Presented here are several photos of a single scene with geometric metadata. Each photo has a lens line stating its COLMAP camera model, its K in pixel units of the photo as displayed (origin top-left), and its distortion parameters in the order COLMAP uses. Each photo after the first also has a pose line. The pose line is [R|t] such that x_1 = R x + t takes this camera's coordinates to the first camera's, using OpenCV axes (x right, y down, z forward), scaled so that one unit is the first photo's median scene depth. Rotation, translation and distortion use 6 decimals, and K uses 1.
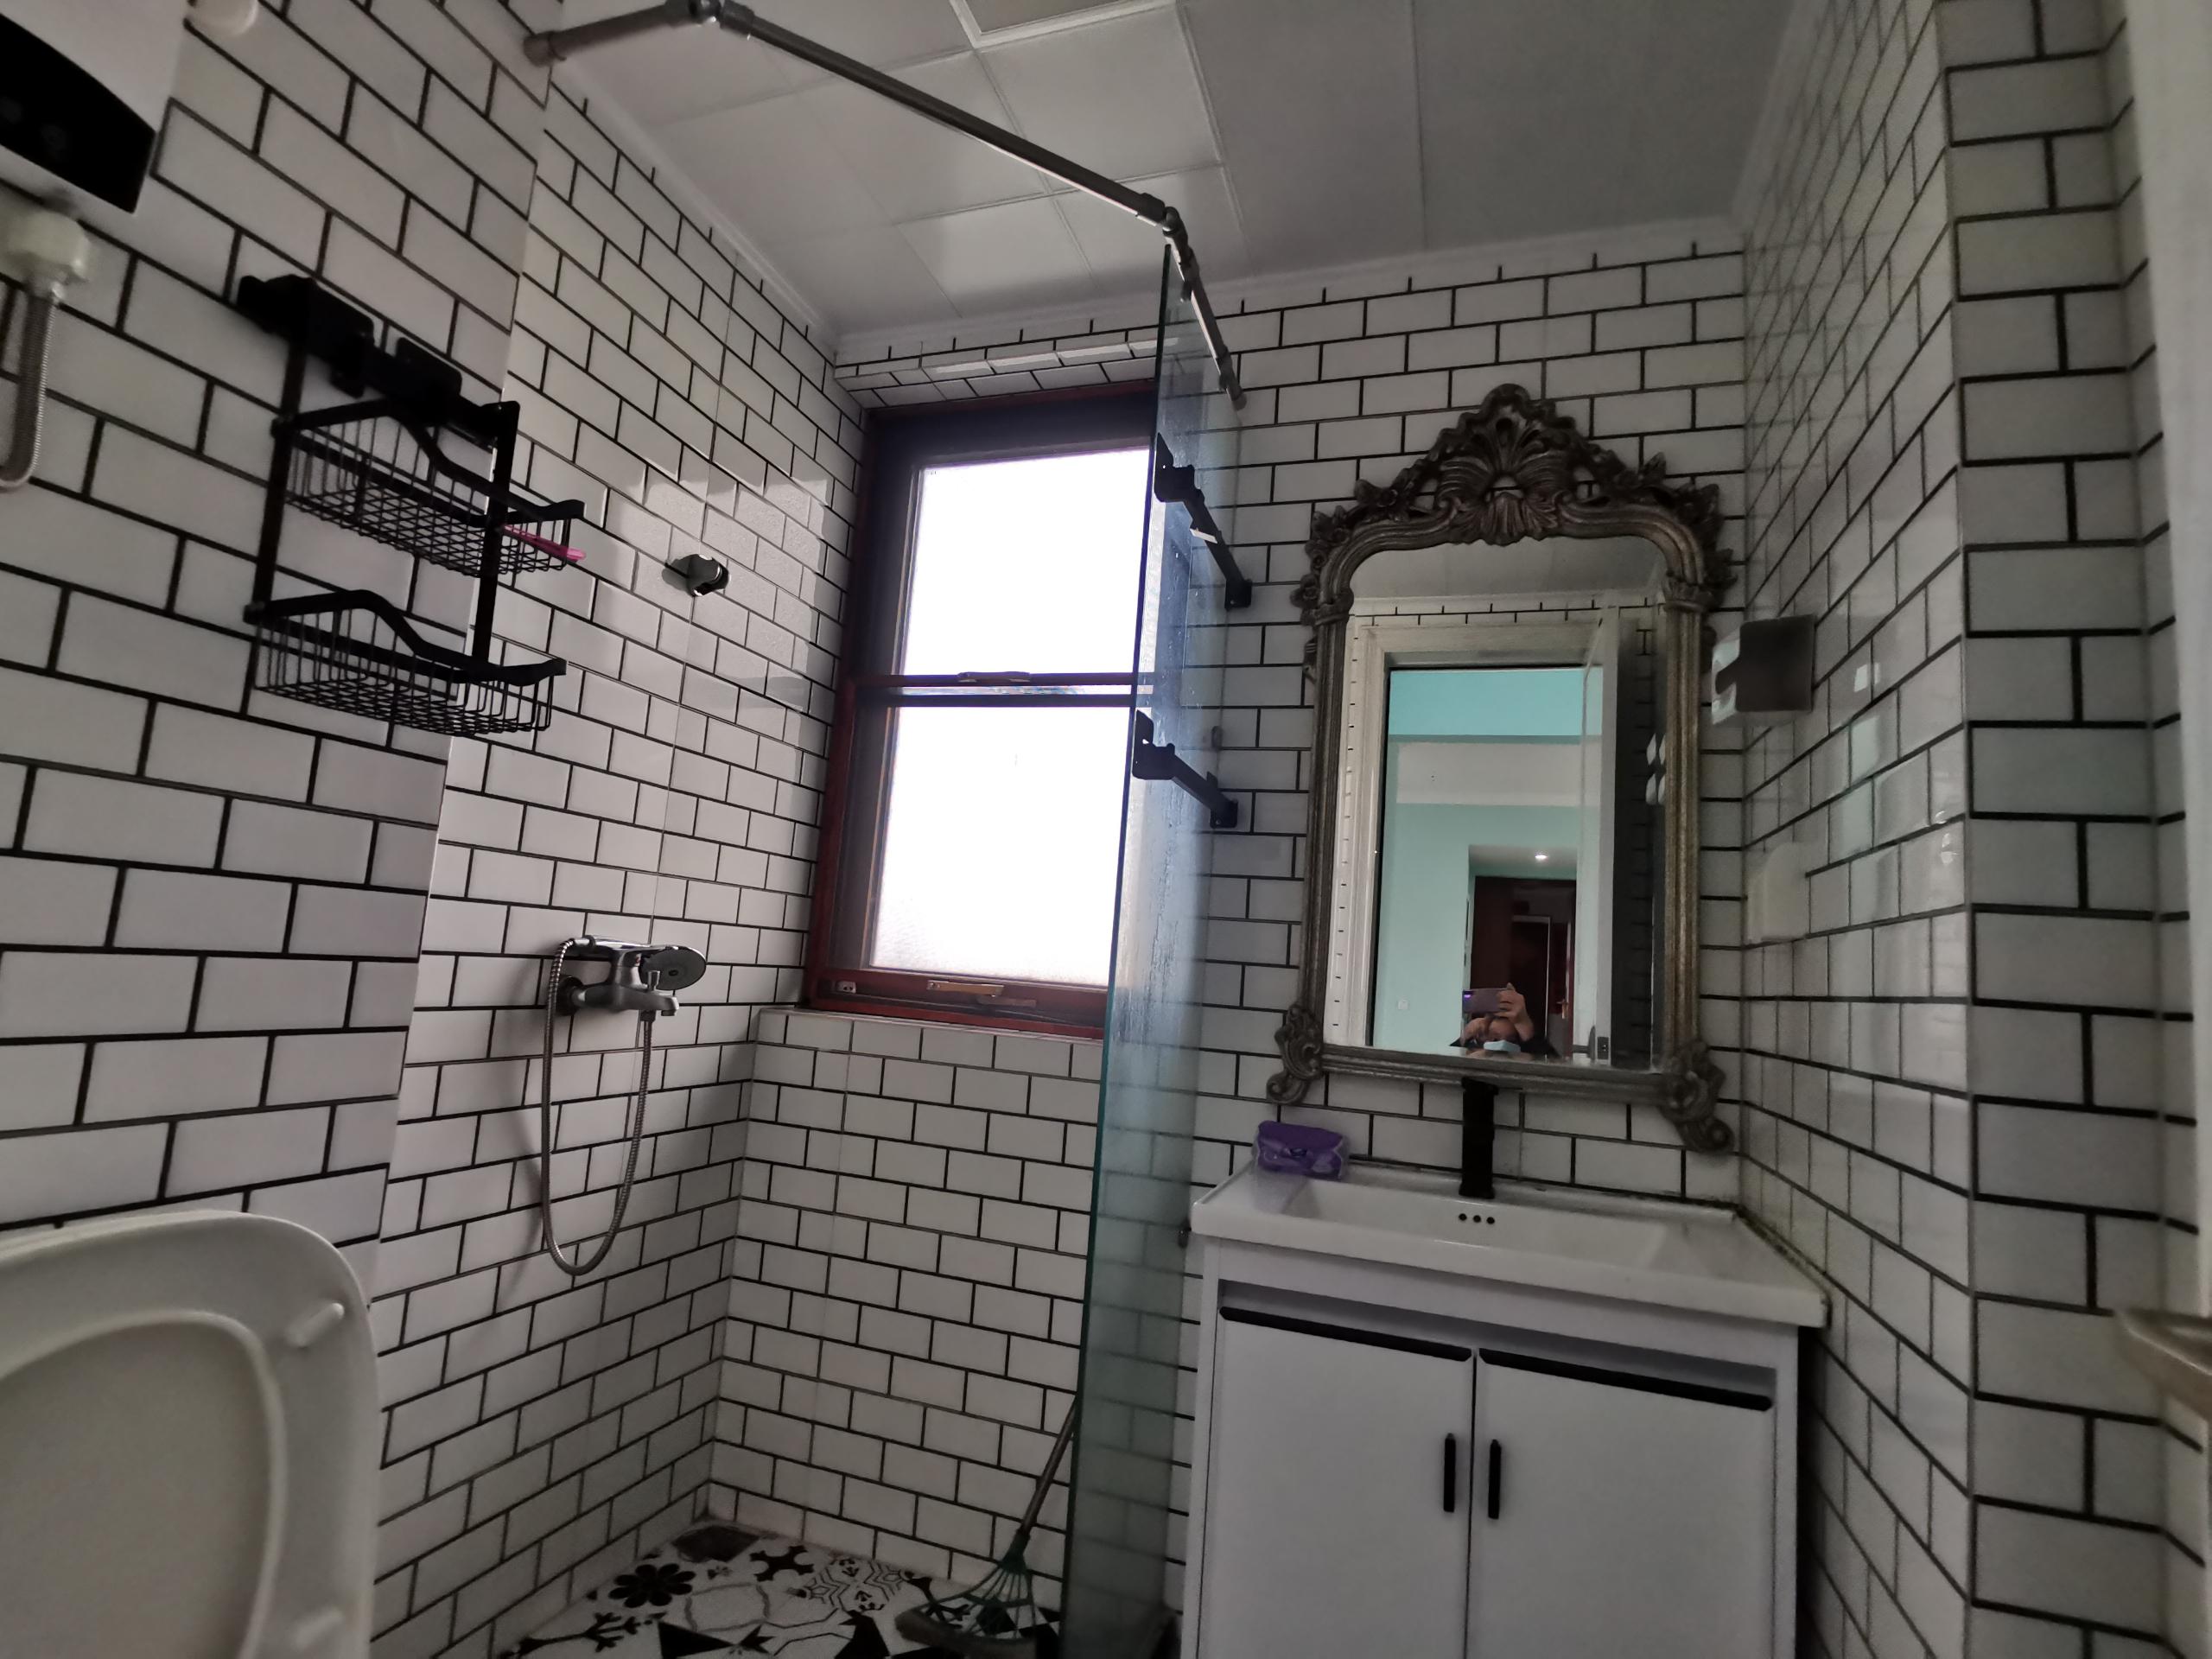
lens RADIAL K [[1069.6, 0, 1103.1], [0, 1069.6, 843.5], [0, 0, 1]] dist [-0.004536, -0.001240]
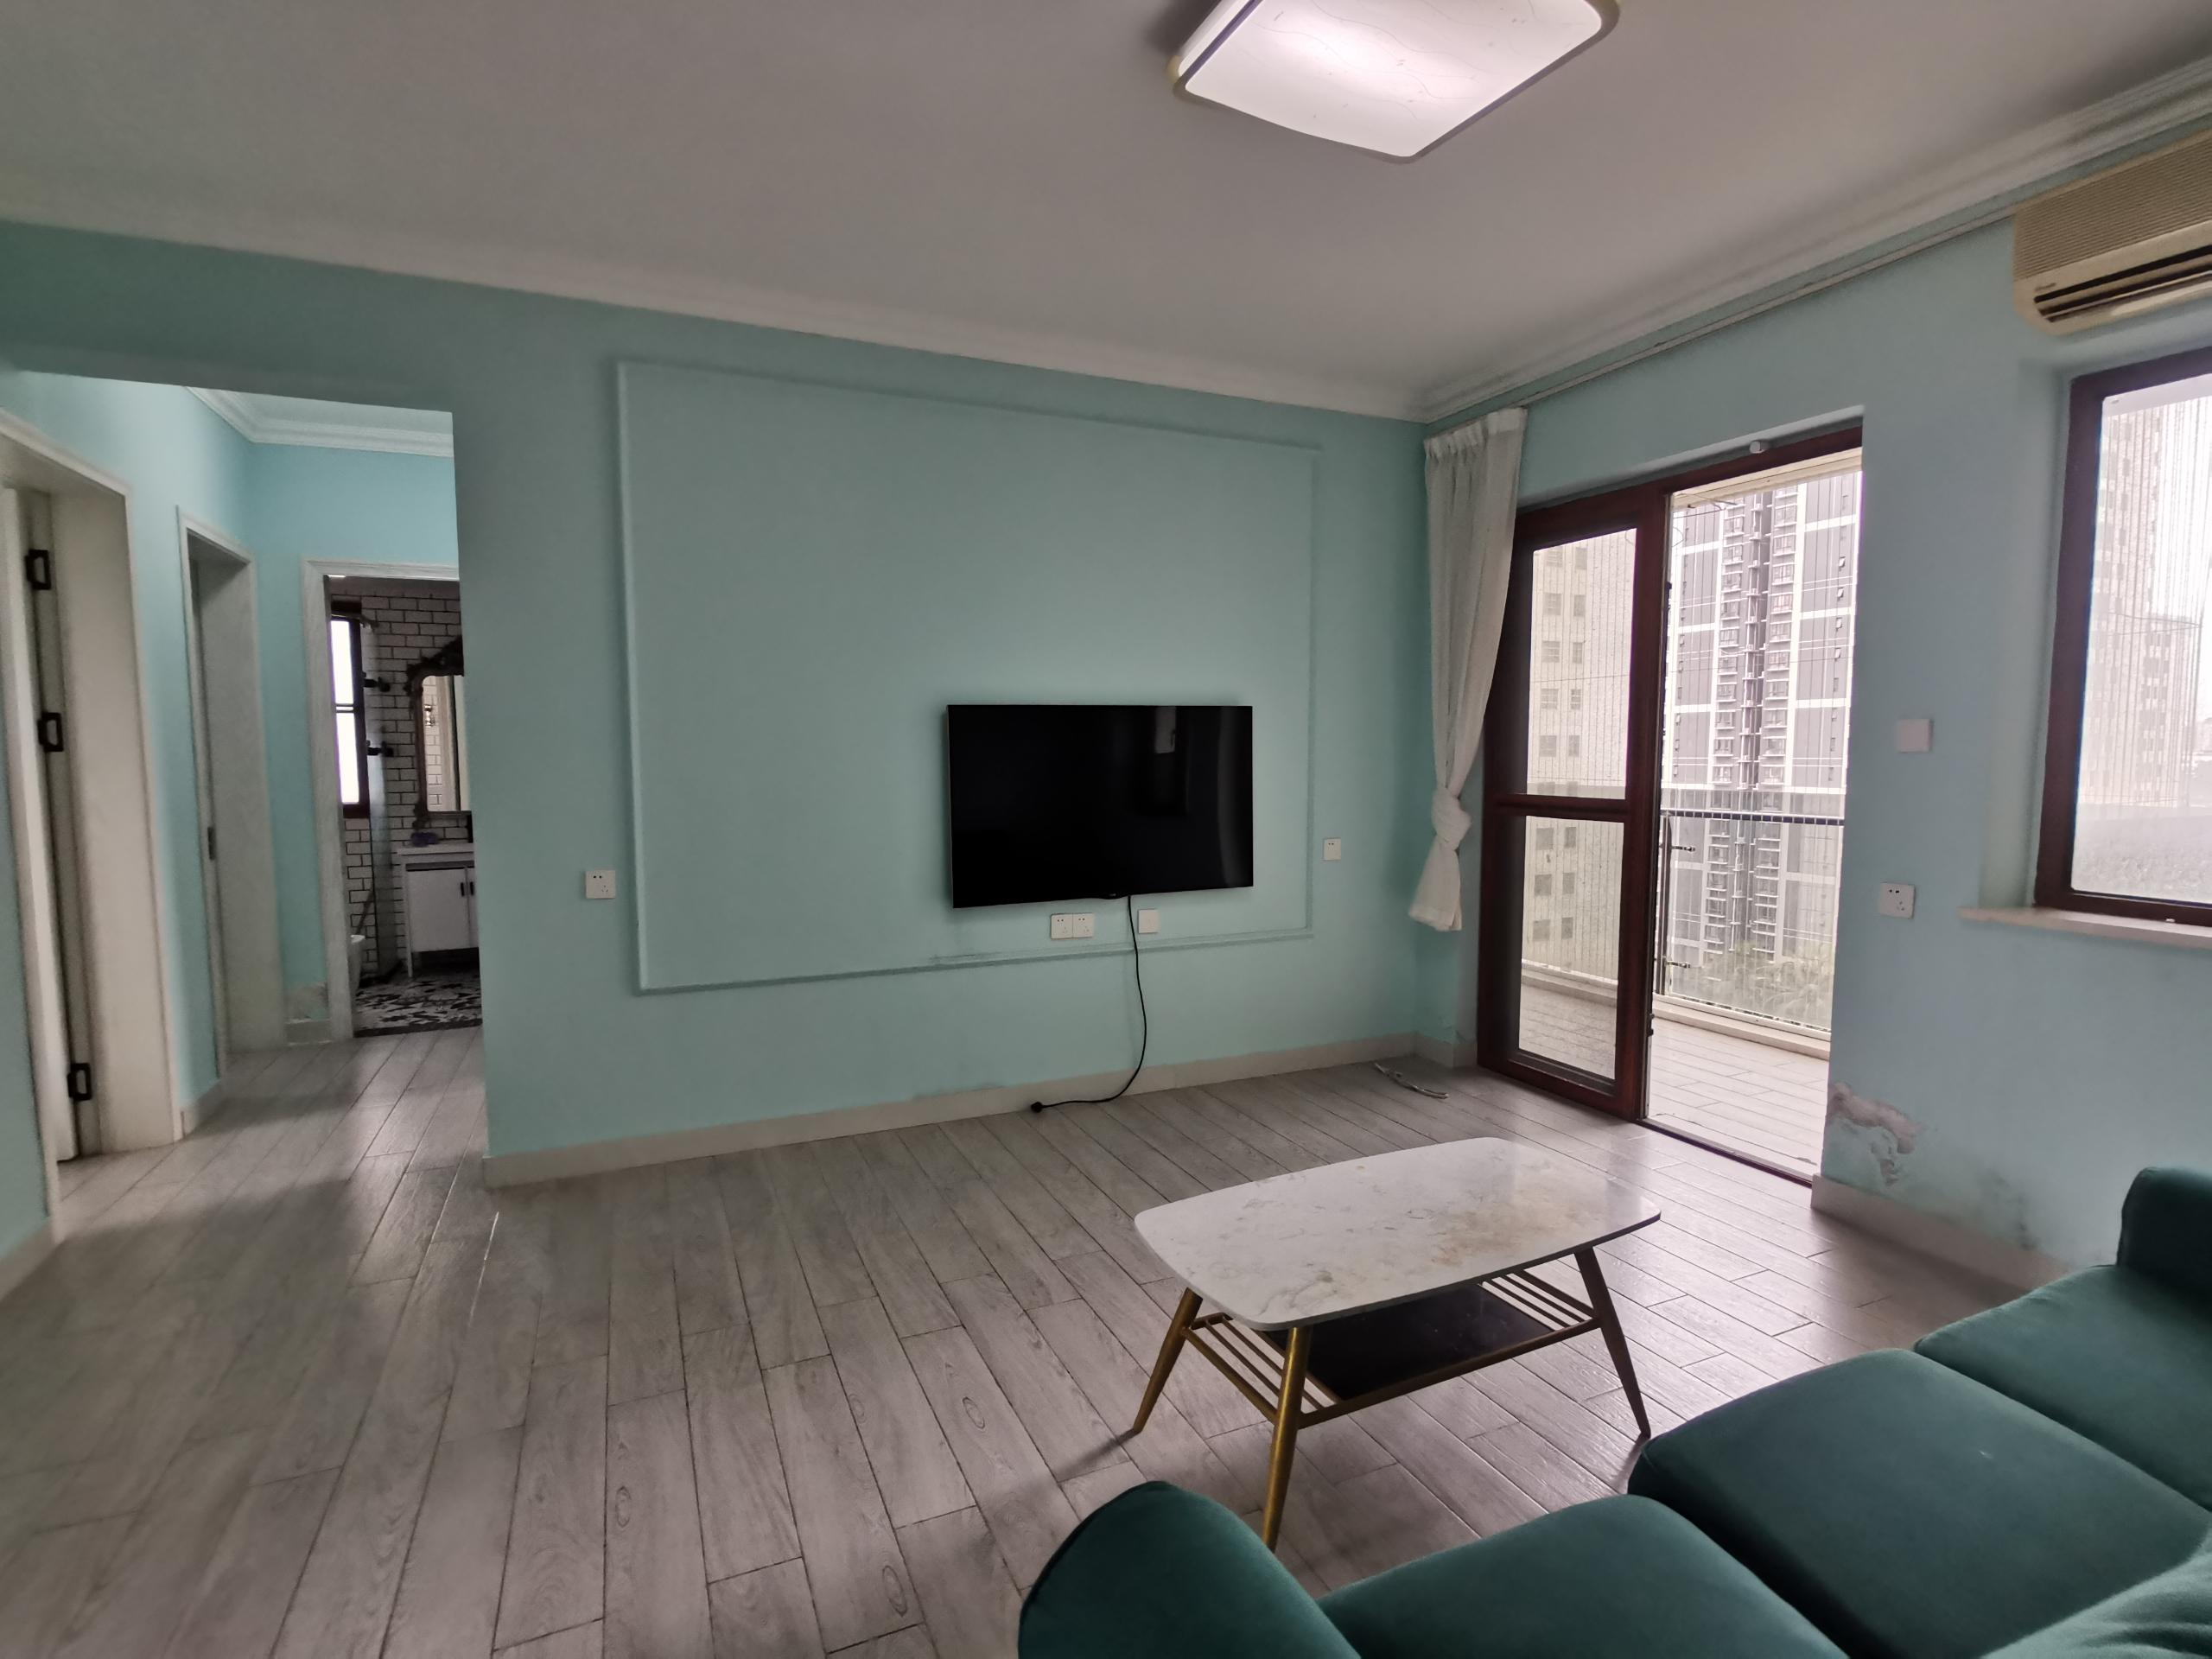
lens RADIAL K [[1069.6, 0, 1087.3], [0, 1069.6, 842.7], [0, 0, 1]] dist [-0.004536, -0.001240]
pose [[0.743449, -0.138640, 0.654265, -0.534086], [-0.024535, 0.971965, 0.233841, -0.632223], [-0.668342, -0.189901, 0.719205, -3.227693]]
